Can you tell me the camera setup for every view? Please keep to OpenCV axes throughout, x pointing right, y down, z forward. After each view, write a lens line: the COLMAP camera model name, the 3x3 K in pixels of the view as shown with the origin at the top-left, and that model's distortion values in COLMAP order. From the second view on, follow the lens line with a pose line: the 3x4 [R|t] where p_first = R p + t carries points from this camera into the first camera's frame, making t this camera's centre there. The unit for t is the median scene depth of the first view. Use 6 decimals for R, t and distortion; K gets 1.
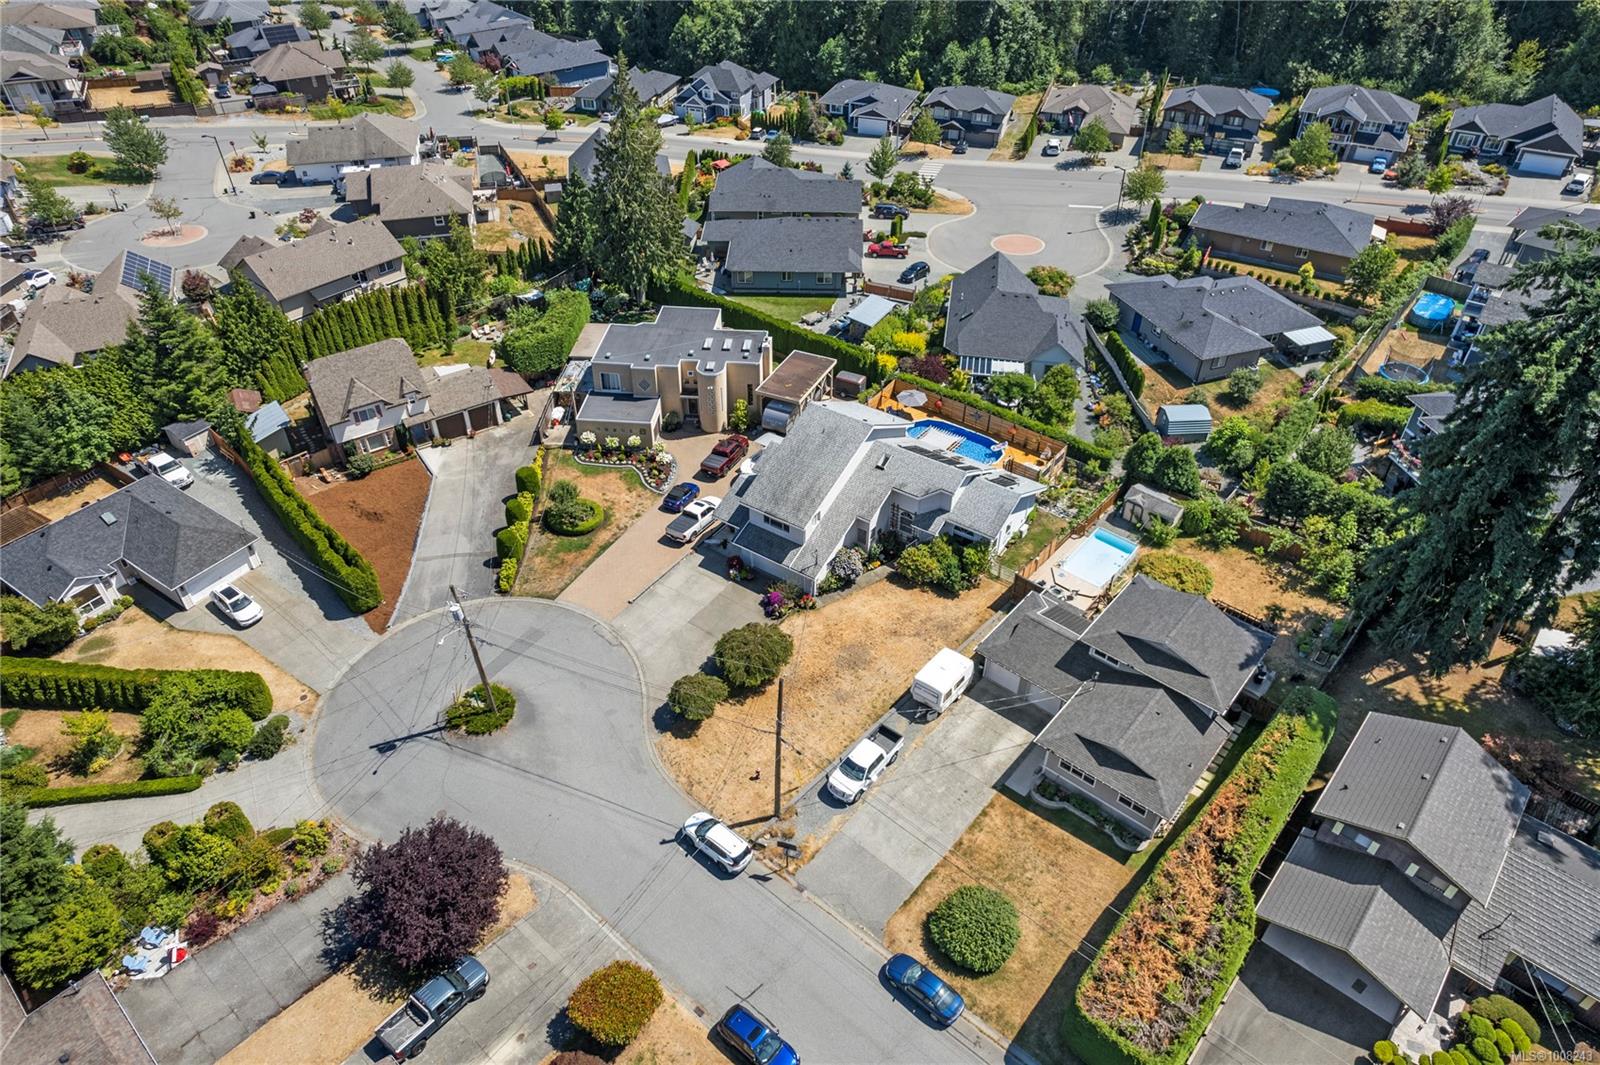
lens RADIAL K [[1033.0, 0, 804.6], [0, 1033.0, 526.8], [0, 0, 1]] dist [-0.079324, 0.076411]
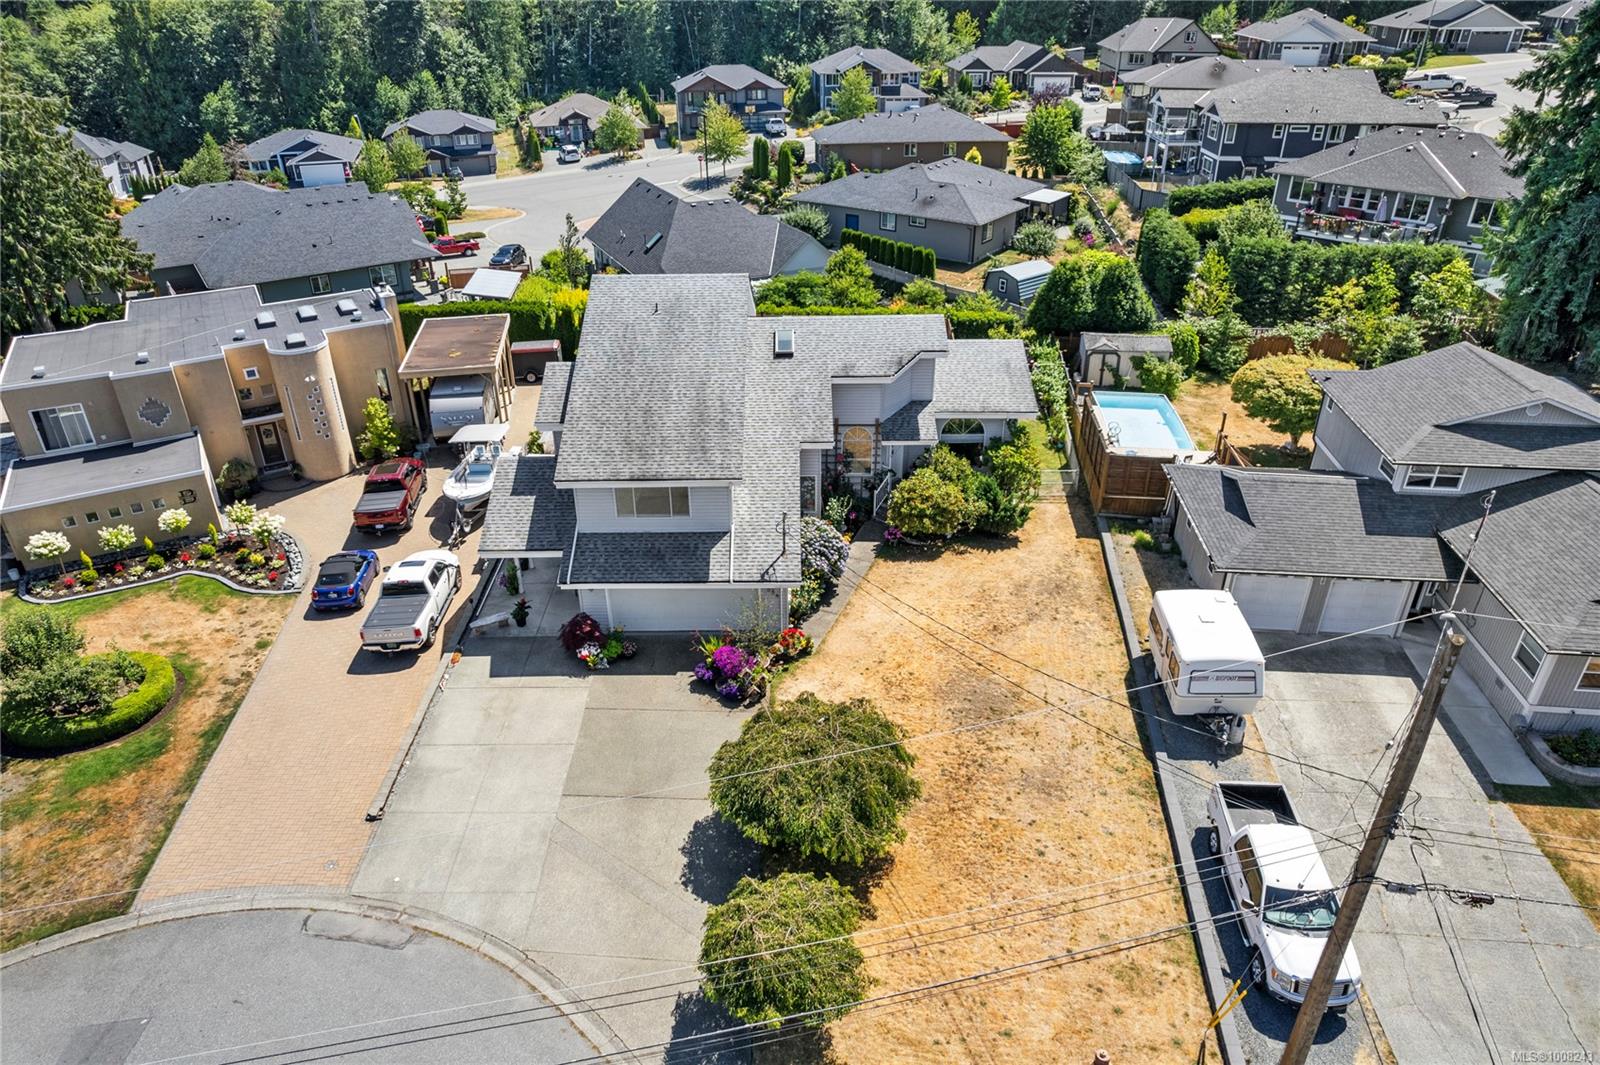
lens RADIAL K [[1033.0, 0, 804.6], [0, 1033.0, 526.8], [0, 0, 1]] dist [-0.079324, 0.076411]
pose [[0.820239, -0.286260, 0.495241, -0.161315], [0.365911, 0.928043, -0.069608, 0.049541], [-0.439679, 0.238309, 0.865963, 0.509399]]
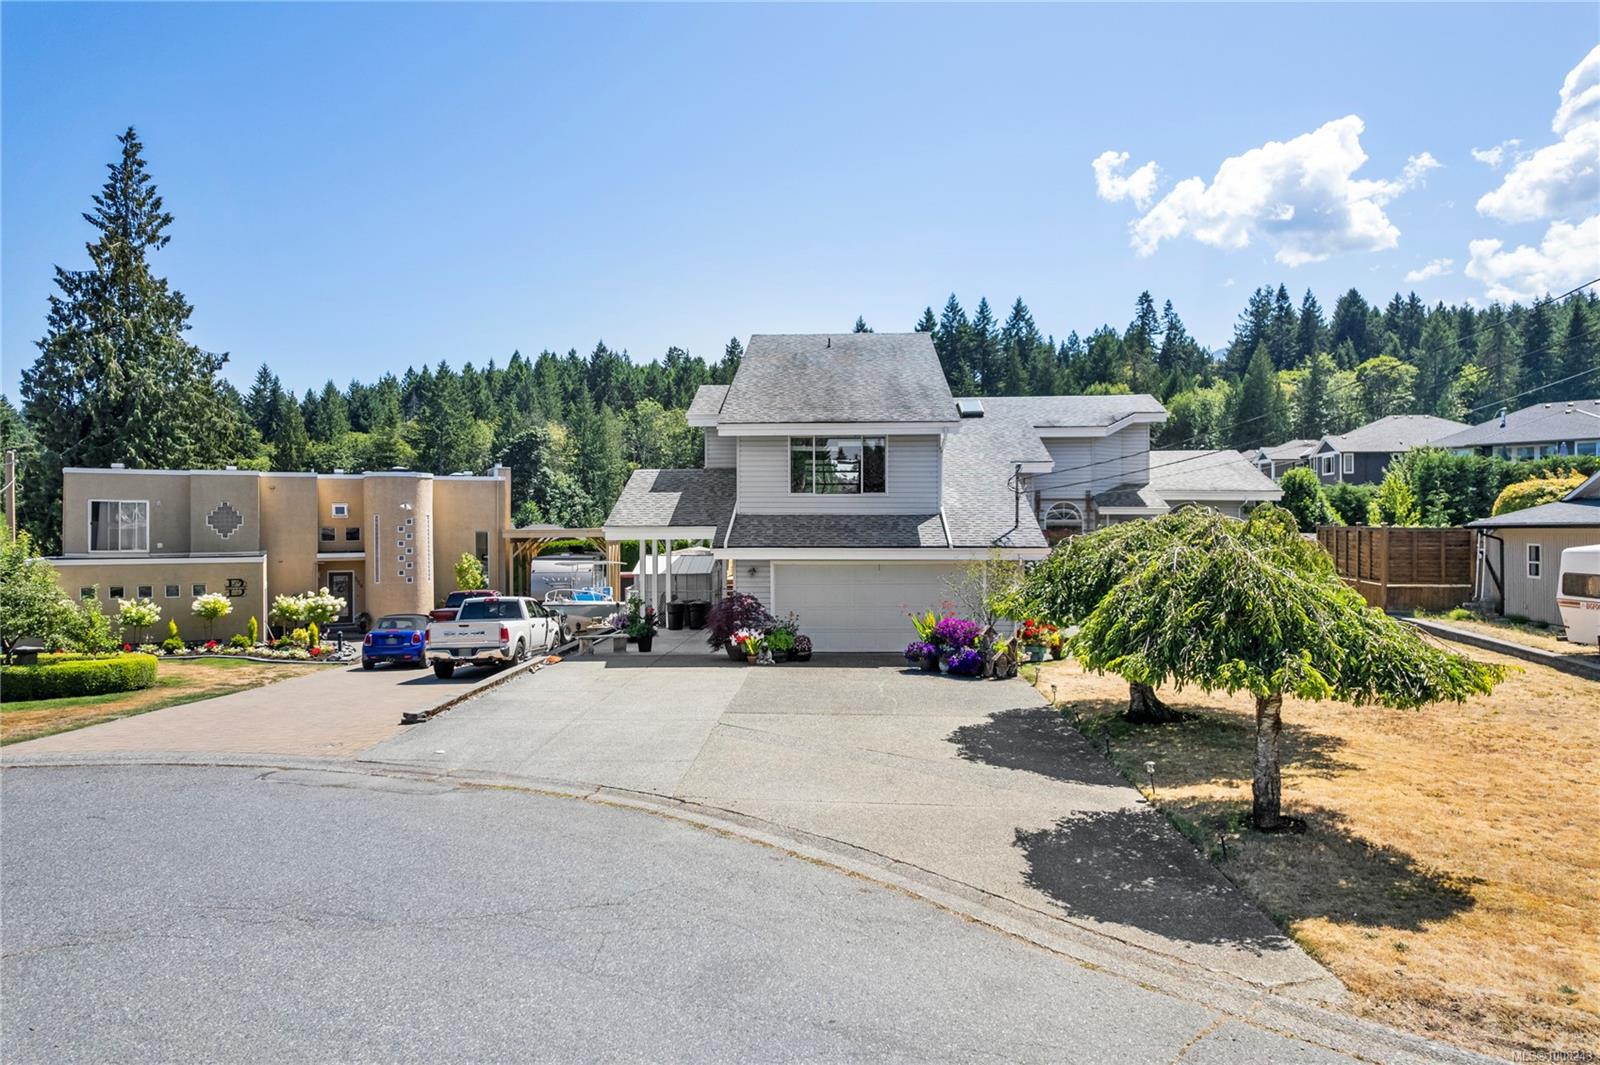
lens RADIAL K [[1033.0, 0, 804.6], [0, 1033.0, 526.8], [0, 0, 1]] dist [-0.079324, 0.076411]
pose [[0.850992, -0.015049, 0.524962, -0.176481], [0.338836, 0.779446, -0.526928, 0.151528], [-0.401250, 0.626288, 0.668402, 0.673476]]
